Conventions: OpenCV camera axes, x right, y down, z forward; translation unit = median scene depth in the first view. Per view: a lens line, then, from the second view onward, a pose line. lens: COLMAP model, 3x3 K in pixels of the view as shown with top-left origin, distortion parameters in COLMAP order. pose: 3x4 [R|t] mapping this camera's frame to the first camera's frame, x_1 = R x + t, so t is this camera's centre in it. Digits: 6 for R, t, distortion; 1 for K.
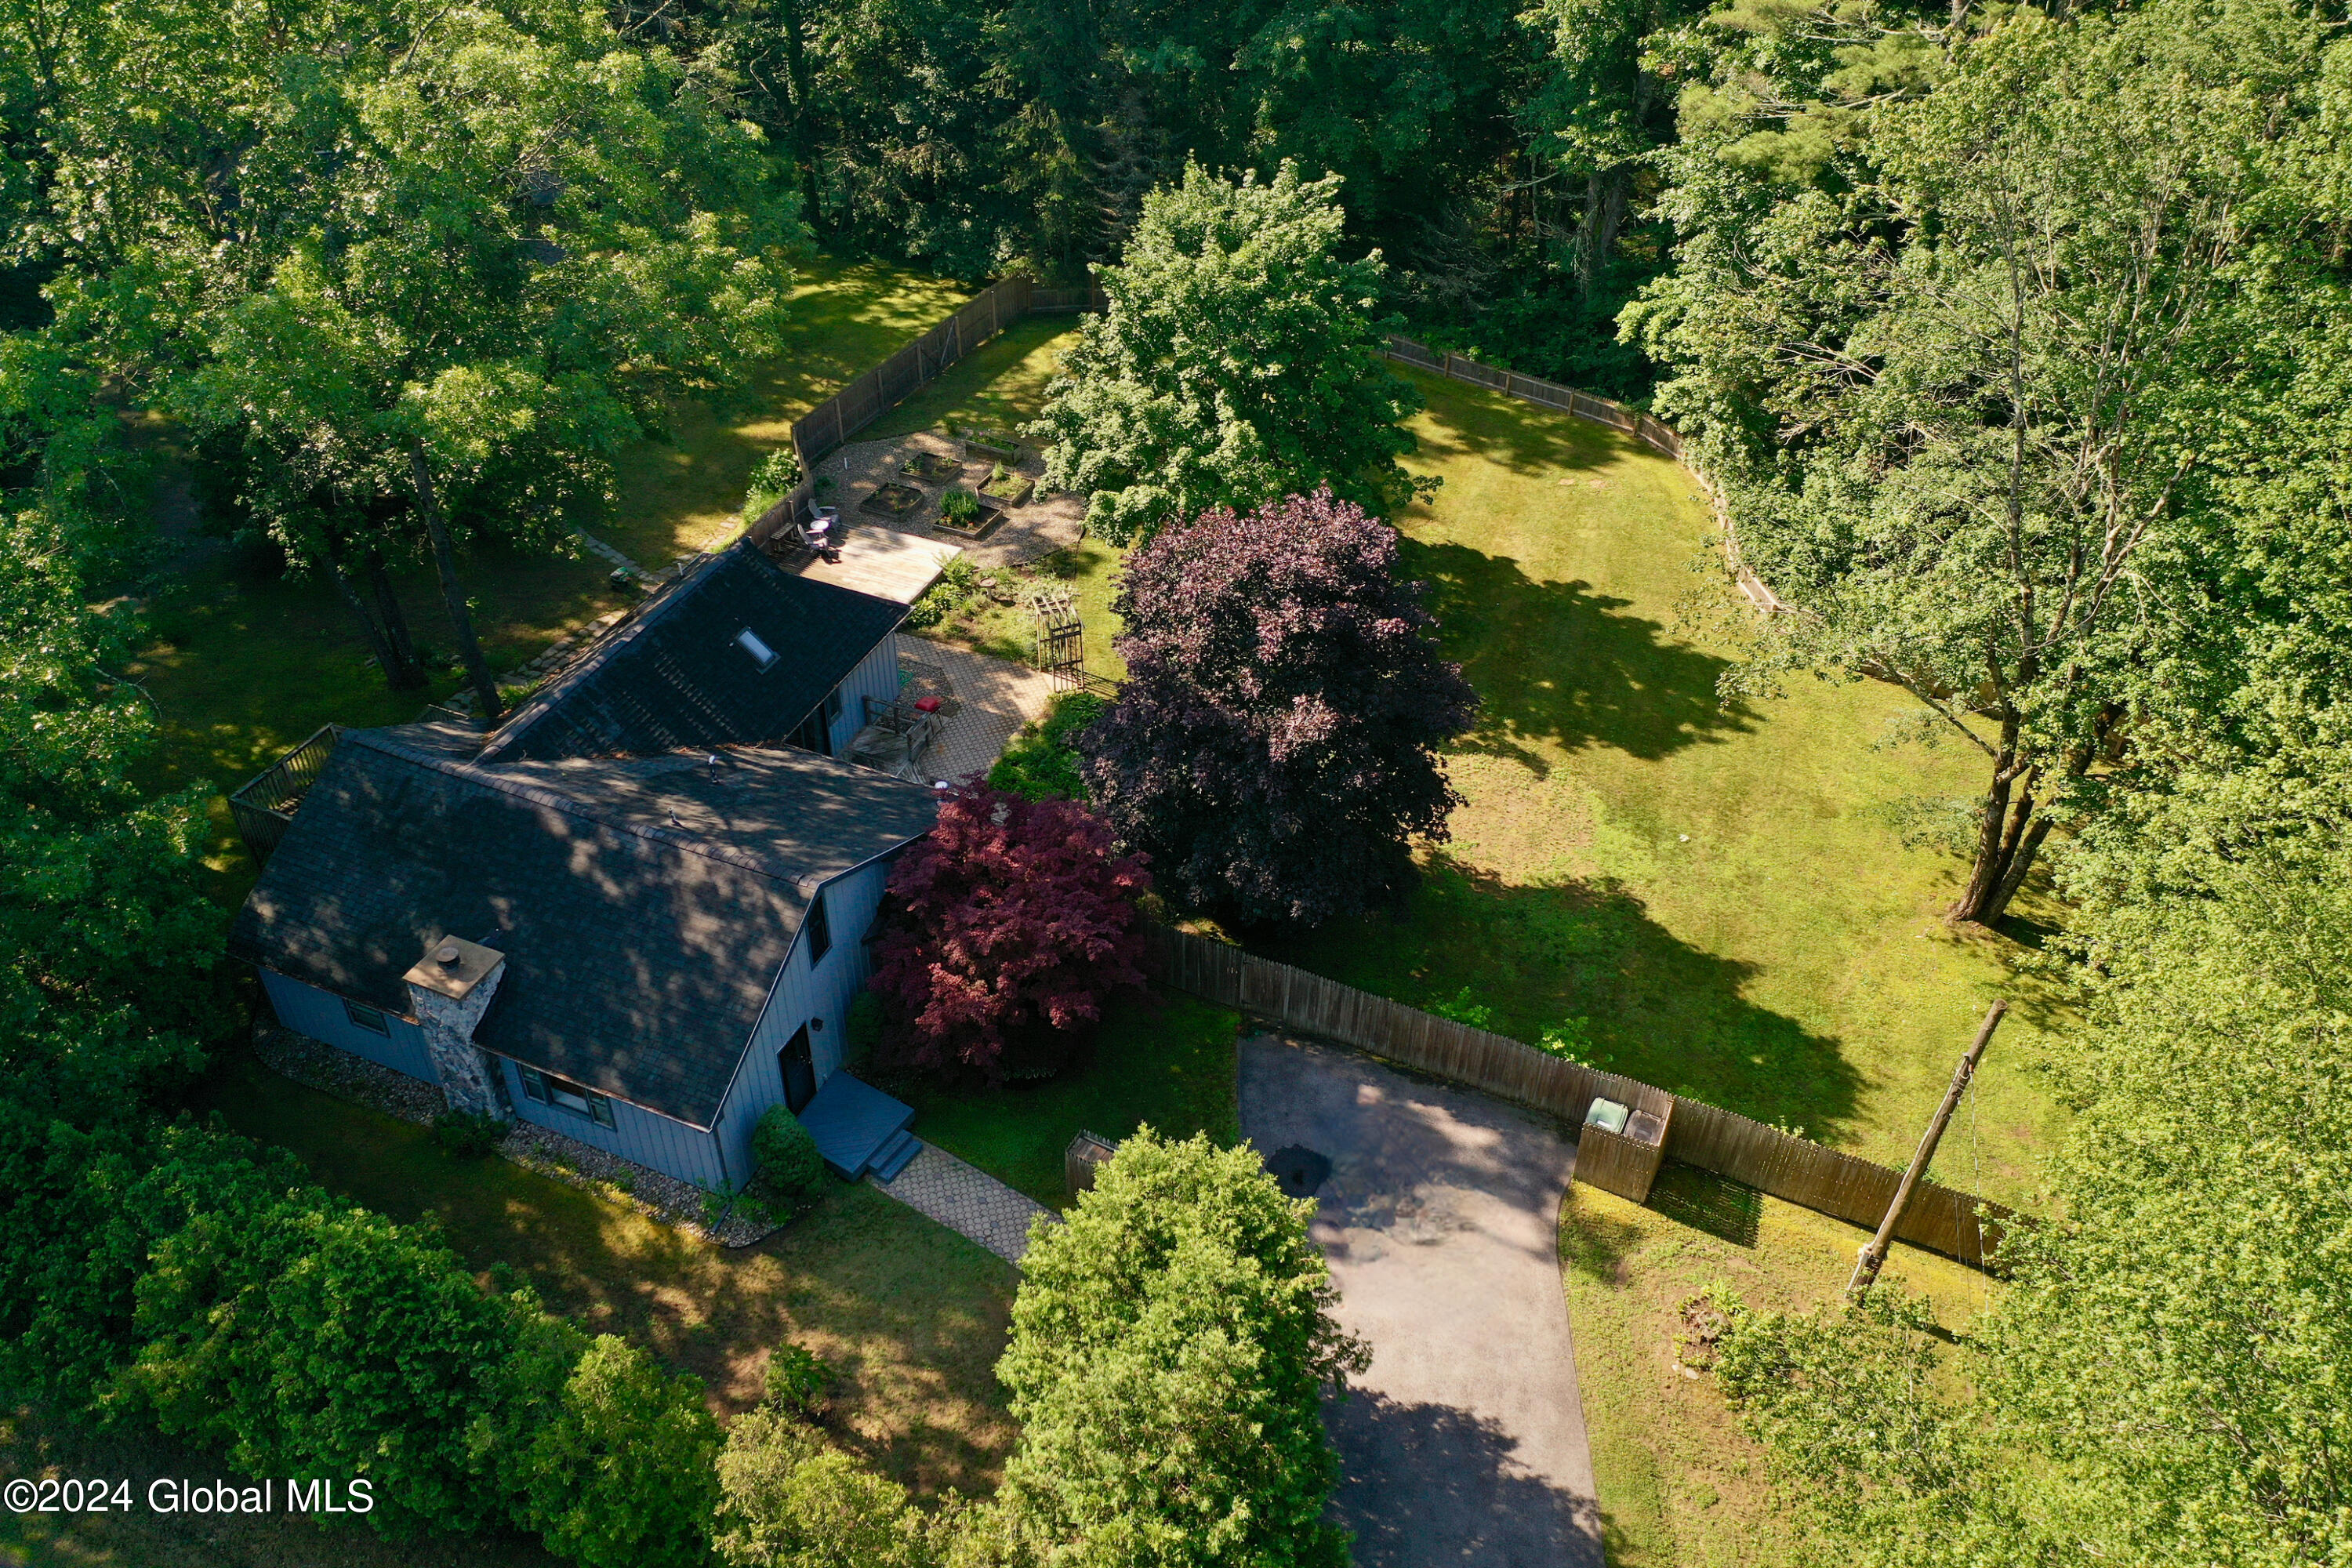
lens RADIAL K [[1868.2, 0, 1168.8], [0, 1868.2, 763.5], [0, 0, 1]] dist [0.023168, -0.003445]
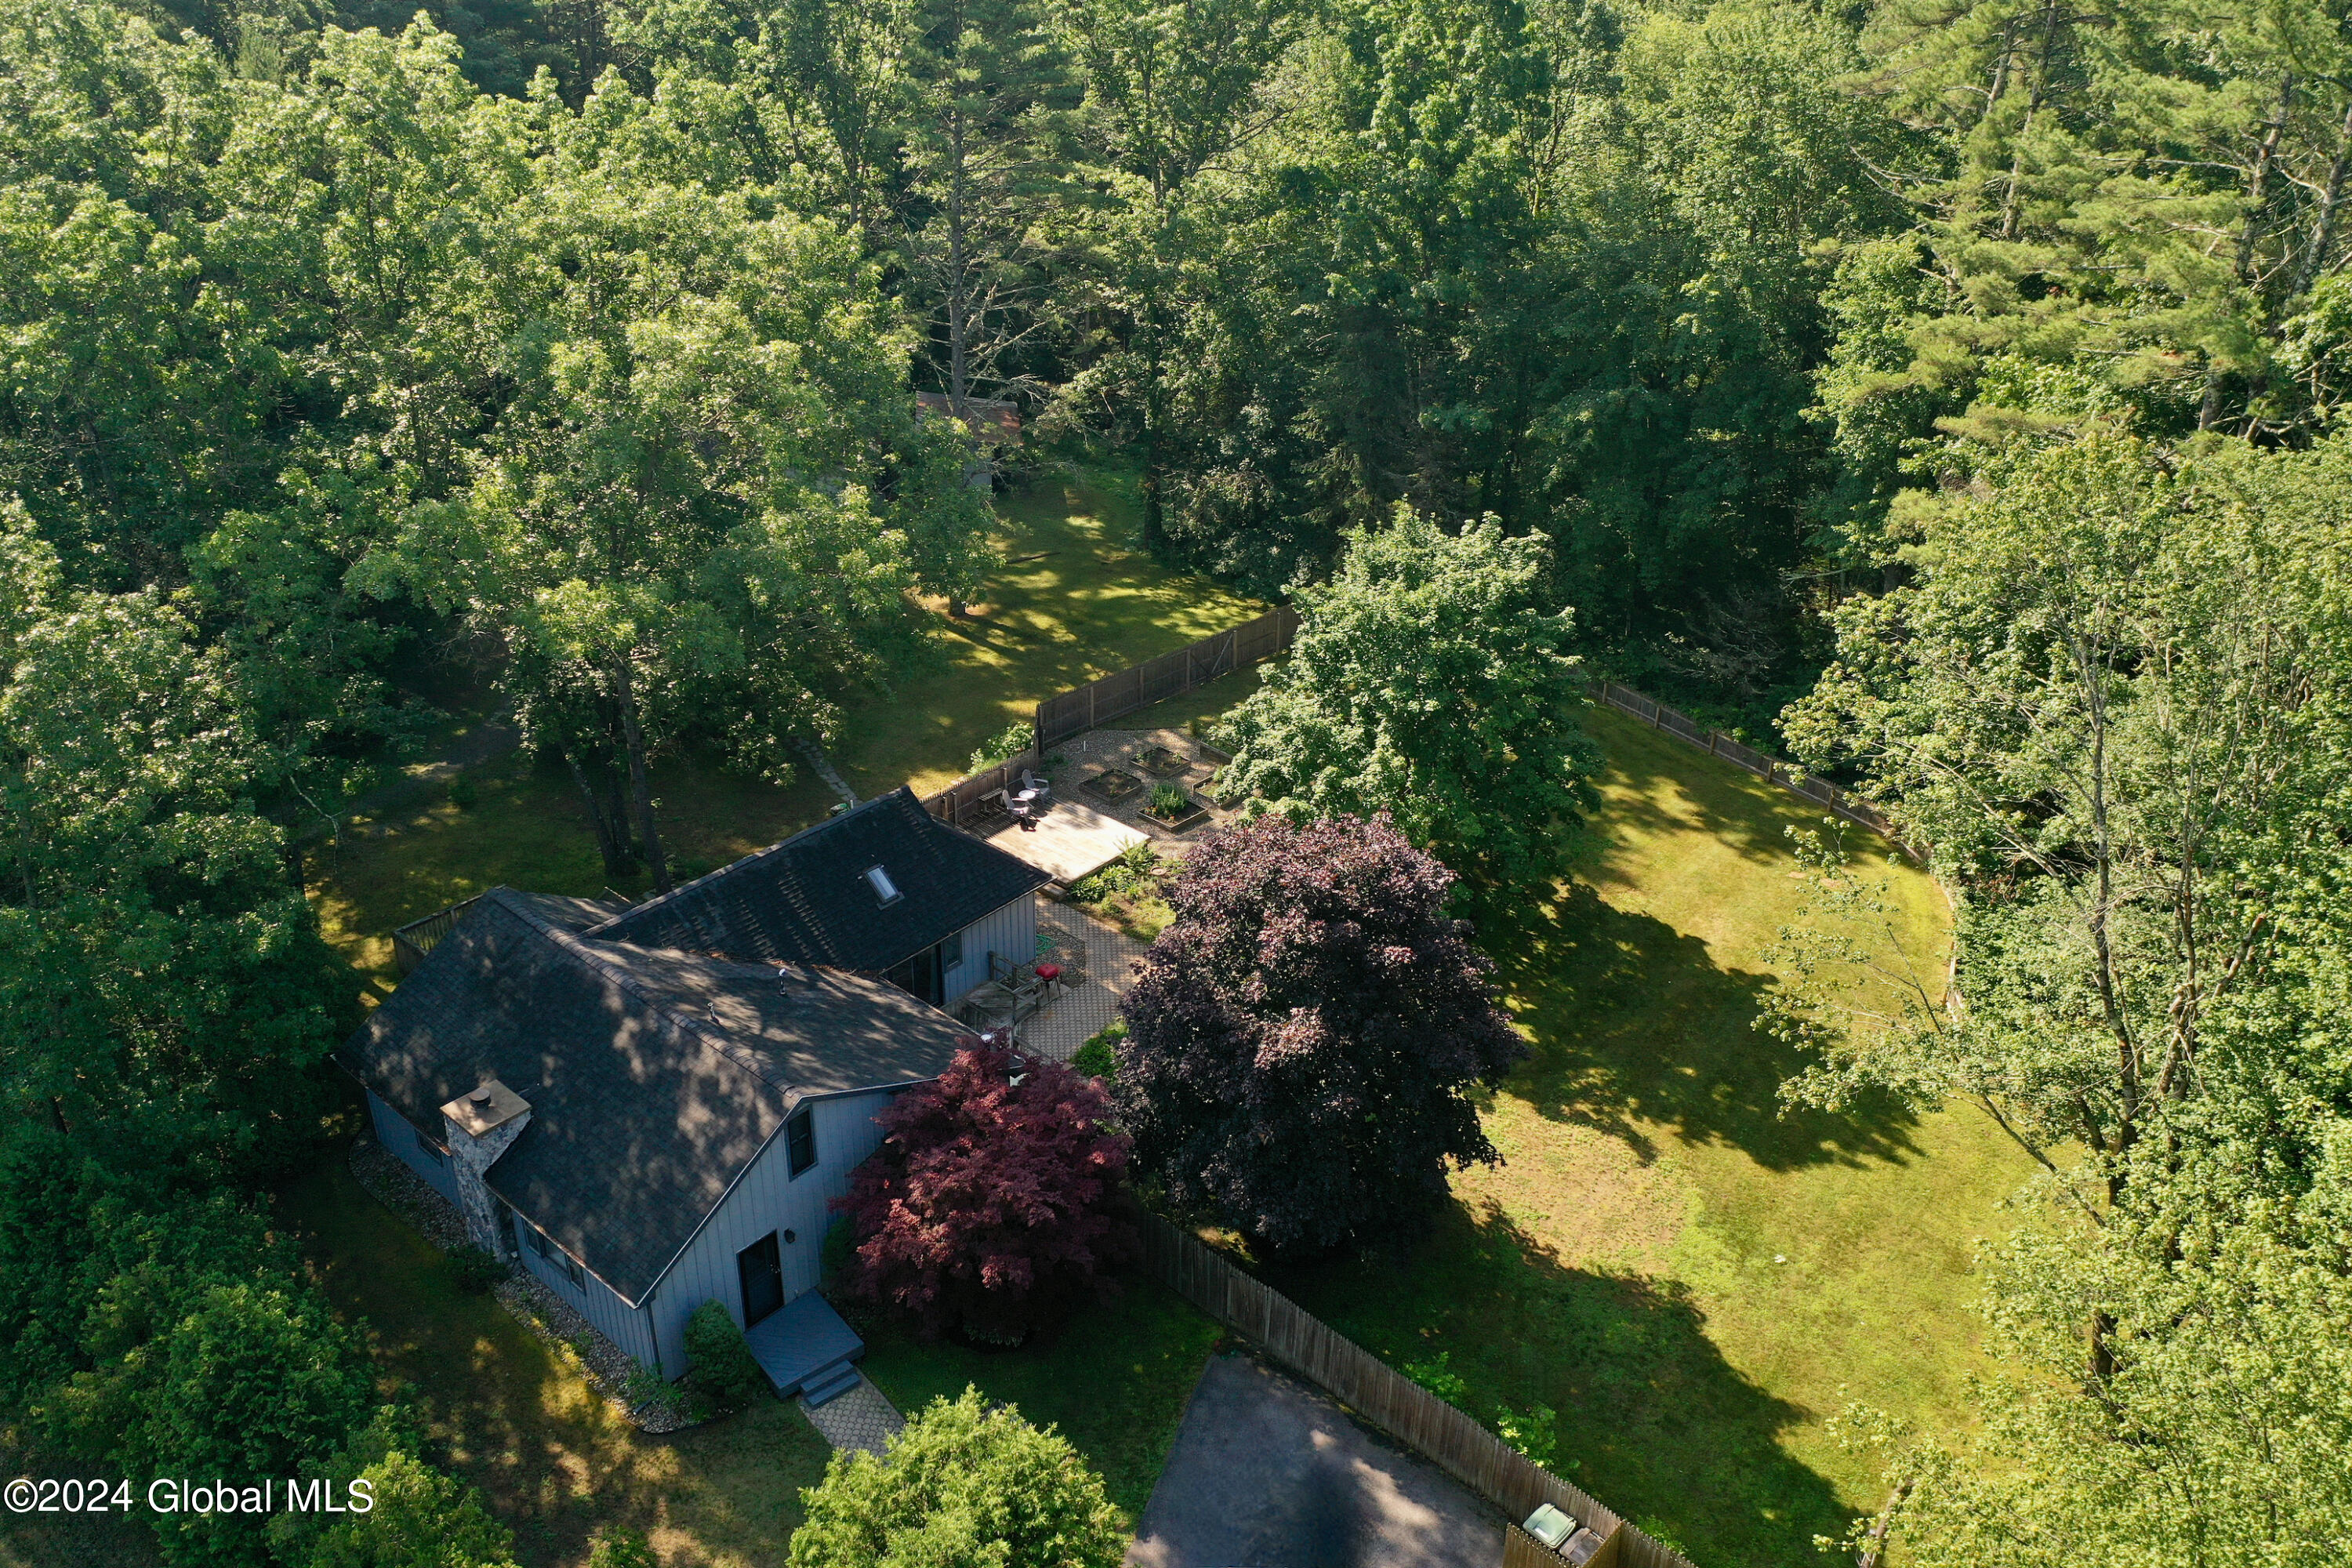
lens RADIAL K [[1868.2, 0, 1178.1], [0, 1868.2, 767.0], [0, 0, 1]] dist [0.023168, -0.003445]
pose [[0.952379, 0.147611, -0.266805, 0.201554], [-0.193034, 0.969217, -0.152826, 0.003339], [0.236033, 0.197051, 0.951556, 0.008992]]
